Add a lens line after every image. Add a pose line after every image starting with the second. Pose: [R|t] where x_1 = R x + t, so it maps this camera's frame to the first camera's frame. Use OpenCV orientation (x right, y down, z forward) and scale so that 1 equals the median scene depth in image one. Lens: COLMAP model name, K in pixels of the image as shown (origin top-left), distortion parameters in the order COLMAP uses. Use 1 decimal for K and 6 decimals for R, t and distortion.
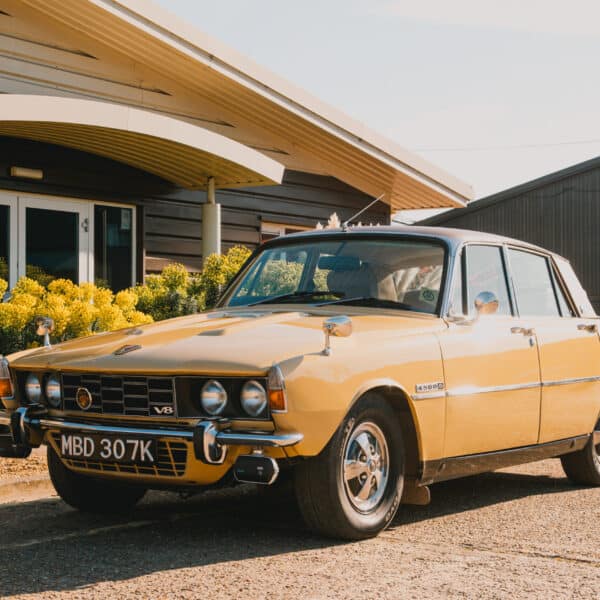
lens RADIAL K [[1303.5, 0, 300.0], [0, 1303.5, 300.0], [0, 0, 1]] dist [0.108621, 0.401797]
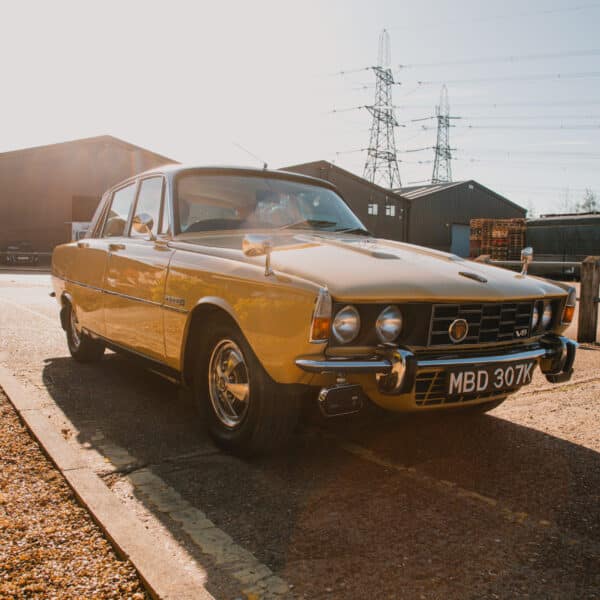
lens RADIAL K [[622.7, 0, 300.0], [0, 622.7, 300.0], [0, 0, 1]] dist [-0.126606, 0.079246]
pose [[0.376906, -0.061018, 0.924240, -0.306662], [-0.040648, 0.995777, 0.082317, 0.011373], [-0.925359, -0.068595, 0.372834, 0.475099]]
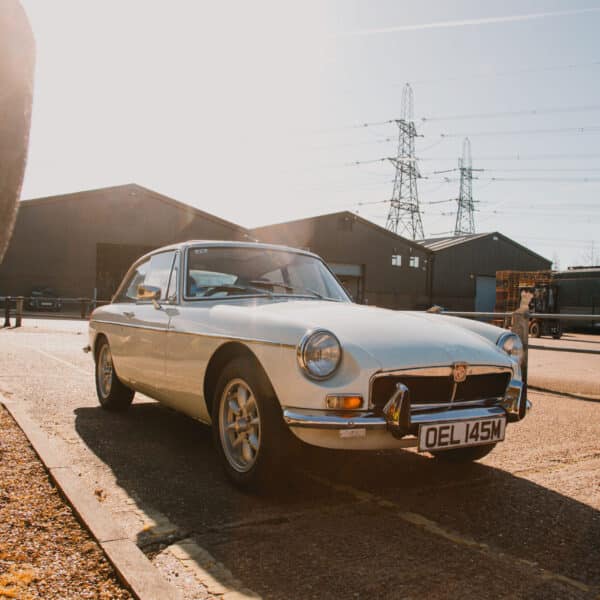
lens RADIAL K [[622.7, 0, 300.0], [0, 622.7, 300.0], [0, 0, 1]] dist [-0.126606, 0.079246]
pose [[0.403826, 0.018365, 0.914652, -0.295486], [-0.053622, 0.998555, 0.003625, 0.011925], [-0.913263, -0.050510, 0.404227, 0.495906]]
